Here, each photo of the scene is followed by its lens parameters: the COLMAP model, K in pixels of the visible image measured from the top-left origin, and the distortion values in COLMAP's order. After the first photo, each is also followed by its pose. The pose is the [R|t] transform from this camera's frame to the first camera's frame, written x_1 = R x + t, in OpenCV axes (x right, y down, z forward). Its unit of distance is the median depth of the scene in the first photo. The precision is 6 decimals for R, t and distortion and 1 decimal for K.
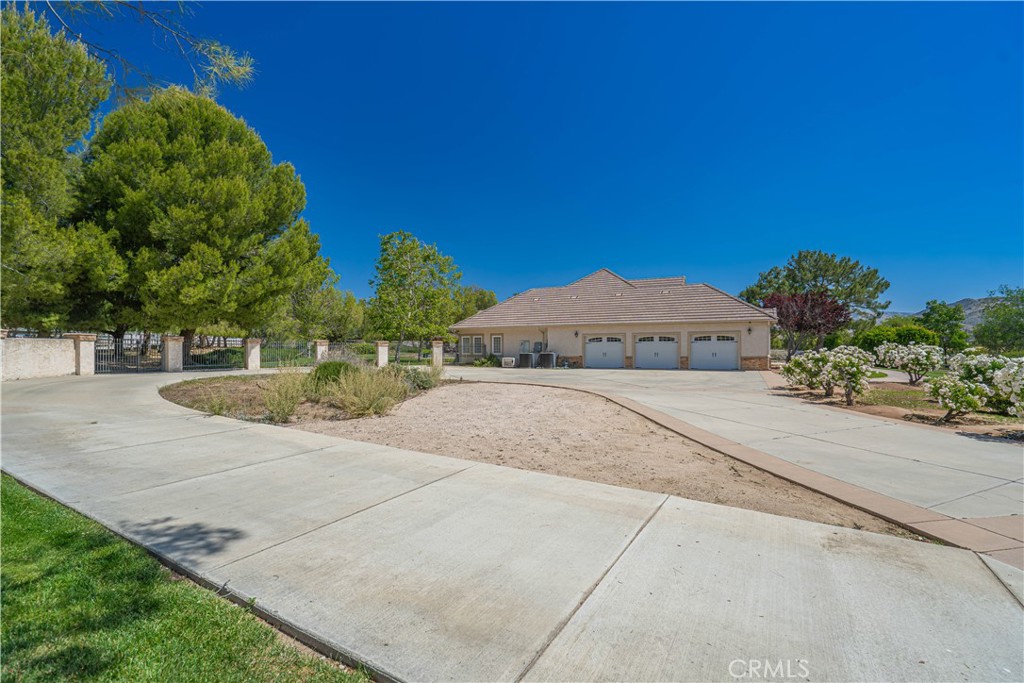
lens RADIAL K [[464.6, 0, 512.0], [0, 464.6, 341.5], [0, 0, 1]] dist [-0.002124, -0.000348]
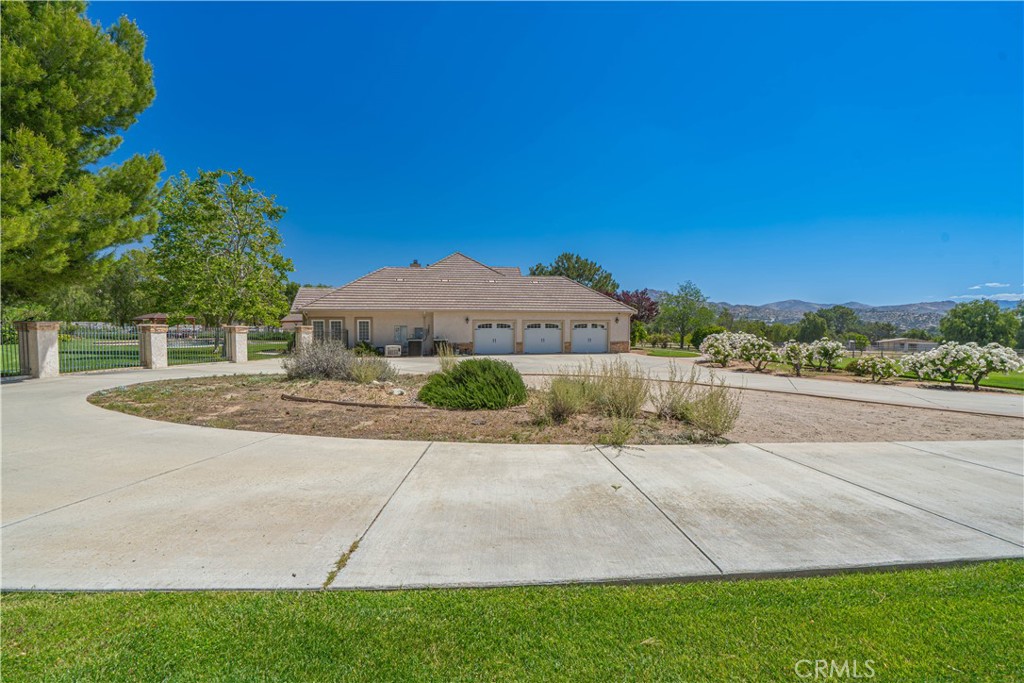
lens RADIAL K [[464.6, 0, 512.0], [0, 464.6, 341.5], [0, 0, 1]] dist [-0.002124, -0.000348]
pose [[0.785740, -0.010241, 0.618472, -0.389078], [-0.010460, 0.999500, 0.029839, -0.000916], [-0.618469, -0.029915, 0.785240, 0.182476]]
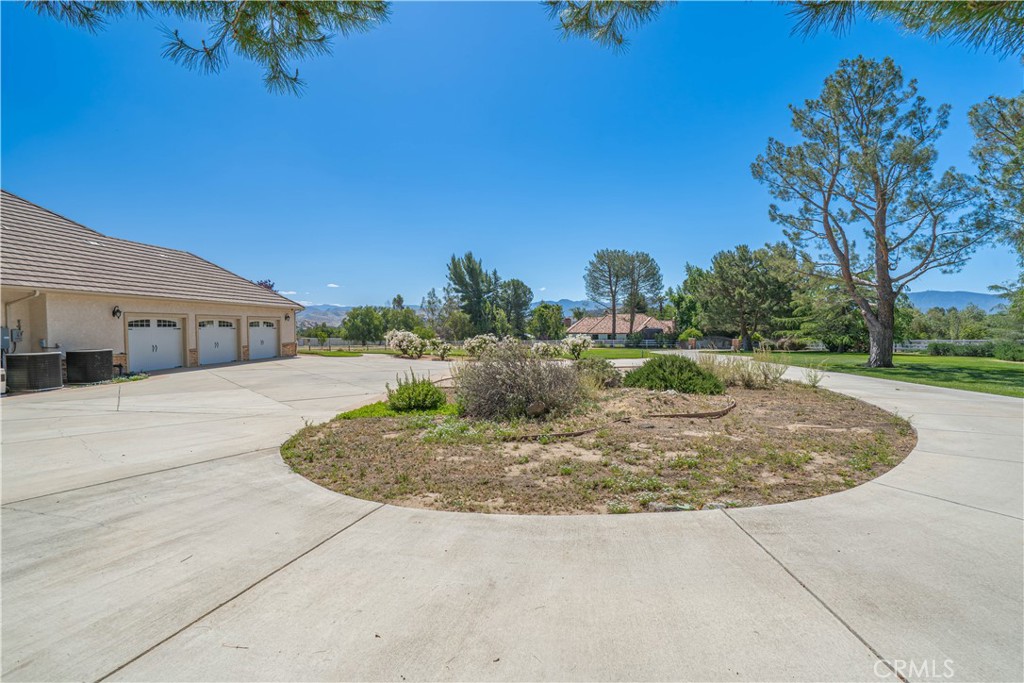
lens RADIAL K [[464.6, 0, 512.0], [0, 464.6, 341.5], [0, 0, 1]] dist [-0.002124, -0.000348]
pose [[-0.363063, -0.006041, 0.931745, -0.514994], [0.028941, 0.999423, 0.017757, 0.021425], [-0.931315, 0.033413, -0.362679, 0.778643]]
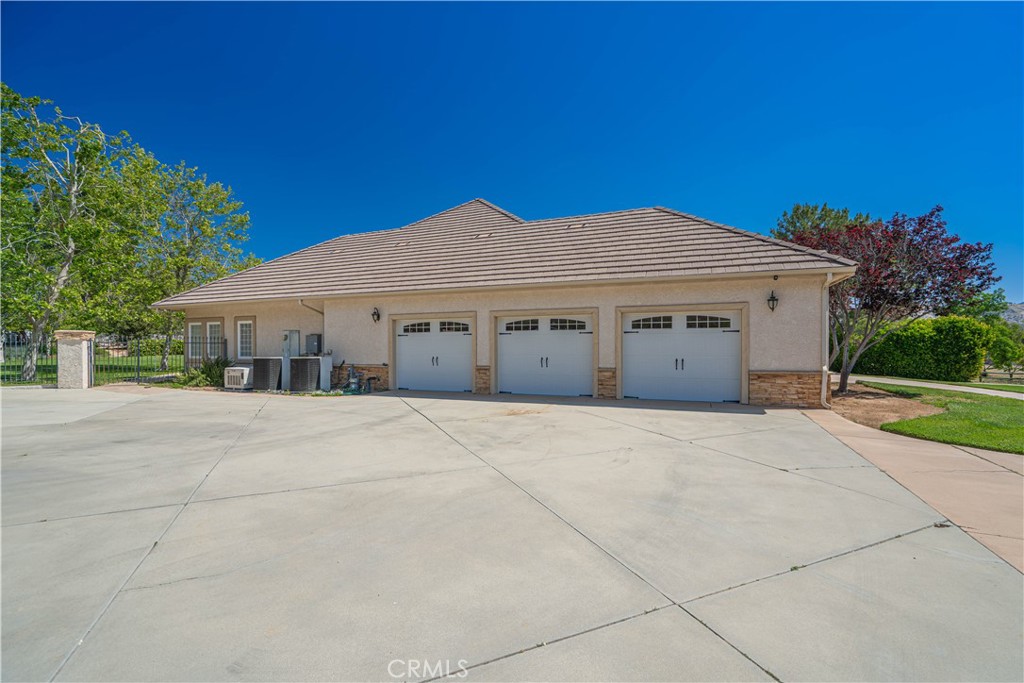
lens RADIAL K [[464.6, 0, 512.0], [0, 464.6, 341.5], [0, 0, 1]] dist [-0.002124, -0.000348]
pose [[0.996321, 0.004264, 0.085596, 0.231004], [-0.004345, 0.999990, 0.000756, 0.008615], [-0.085592, -0.001125, 0.996330, 0.550648]]
